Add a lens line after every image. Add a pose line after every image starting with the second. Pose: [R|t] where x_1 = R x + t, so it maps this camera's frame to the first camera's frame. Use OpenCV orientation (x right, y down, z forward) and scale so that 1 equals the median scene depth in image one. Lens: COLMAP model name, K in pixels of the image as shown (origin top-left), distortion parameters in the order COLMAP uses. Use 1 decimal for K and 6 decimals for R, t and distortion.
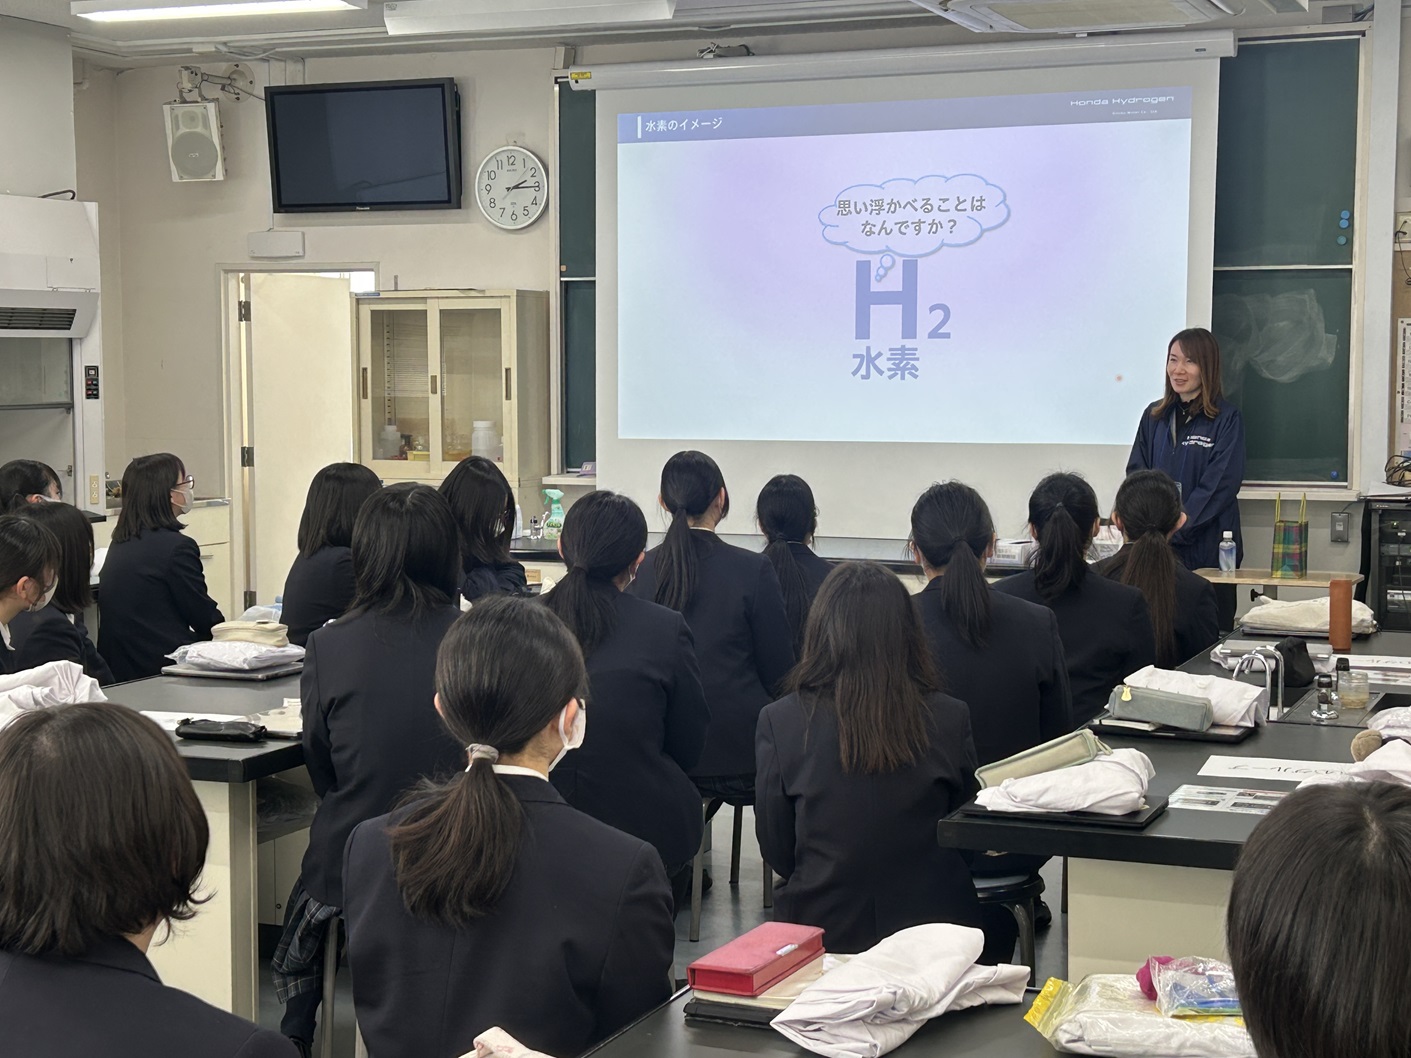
lens RADIAL K [[2269.6, 0, 705.5], [0, 2269.6, 529.0], [0, 0, 1]] dist [-0.010966, -0.226822]
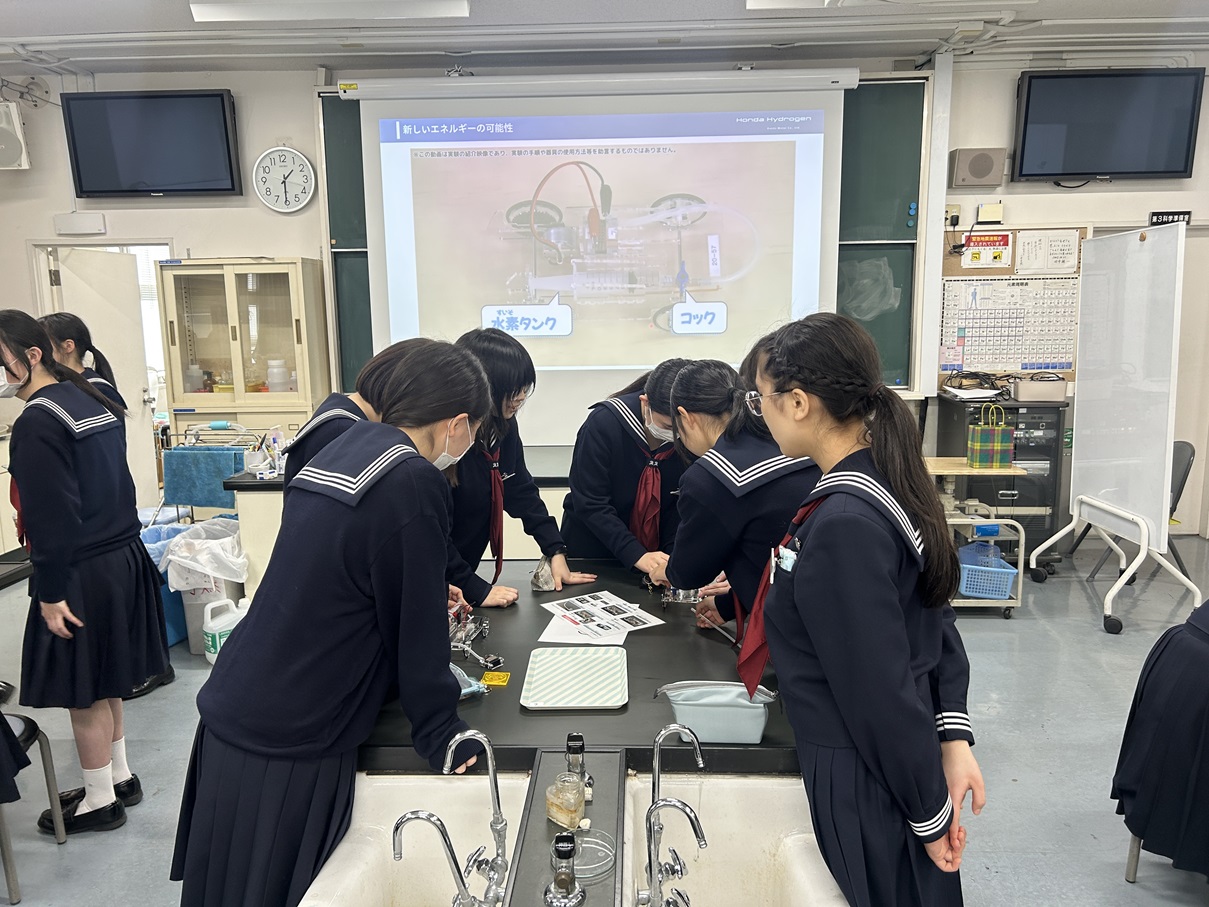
lens RADIAL K [[893.0, 0, 604.5], [0, 893.0, 453.5], [0, 0, 1]] dist [0.030517, -0.065375]
pose [[0.932255, -0.071056, 0.354757, -0.109189], [0.039394, 0.994631, 0.095695, -0.036182], [-0.359652, -0.075237, 0.930048, 0.446861]]
